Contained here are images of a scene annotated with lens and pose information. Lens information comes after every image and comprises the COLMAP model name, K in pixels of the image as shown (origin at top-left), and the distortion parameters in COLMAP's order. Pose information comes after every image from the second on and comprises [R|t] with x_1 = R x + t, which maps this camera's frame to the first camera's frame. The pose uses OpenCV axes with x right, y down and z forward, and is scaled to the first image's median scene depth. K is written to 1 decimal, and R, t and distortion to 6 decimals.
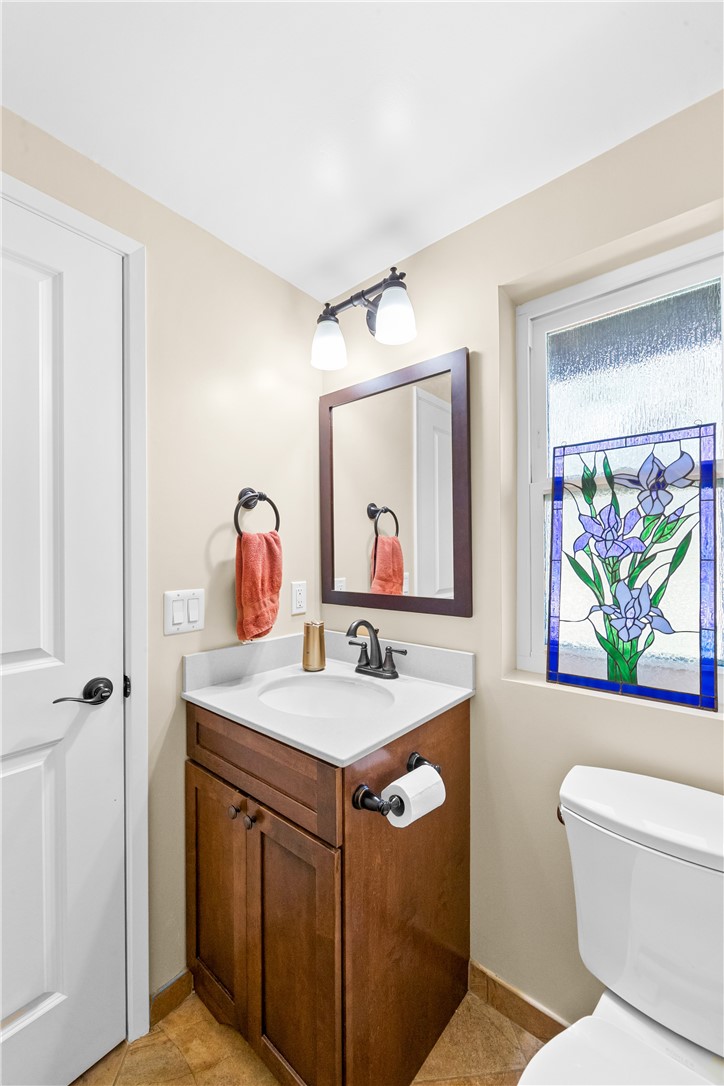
lens RADIAL K [[430.5, 0, 364.3], [0, 430.5, 546.5], [0, 0, 1]] dist [-0.003713, -0.000138]
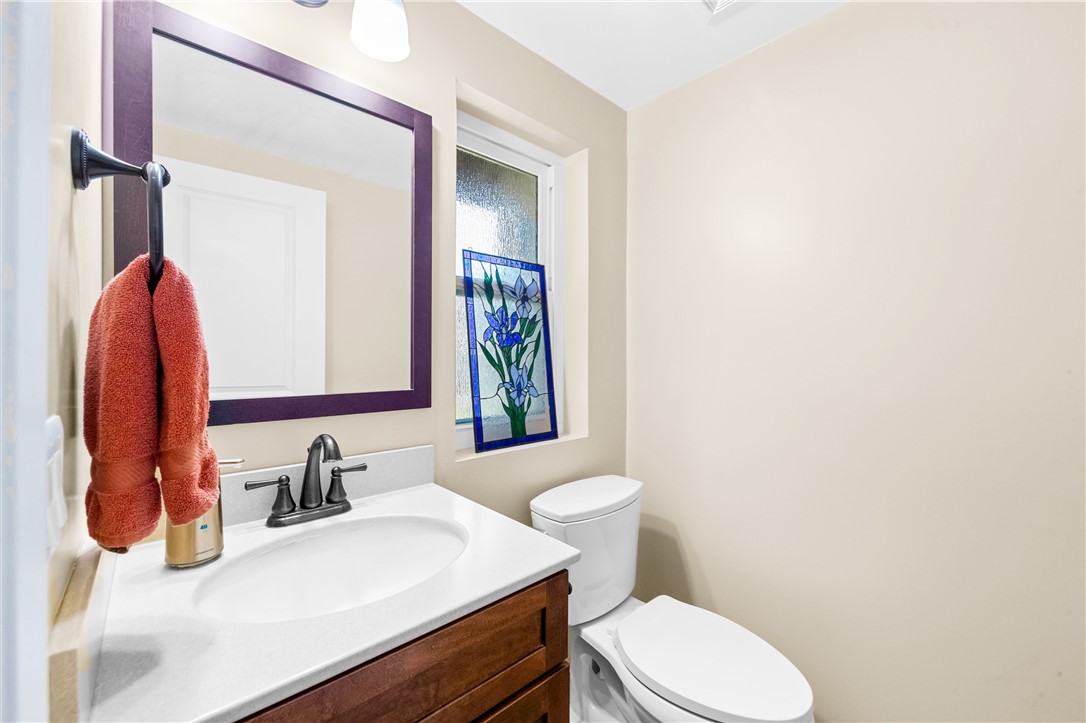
lens RADIAL K [[430.5, 0, 535.2], [0, 430.5, 352.2], [0, 0, 1]] dist [-0.003713, -0.000138]
pose [[0.140479, 0.010350, 0.990030, -0.737438], [-0.025785, 0.999644, -0.006792, 0.049473], [-0.989748, -0.024574, 0.140696, 0.721895]]
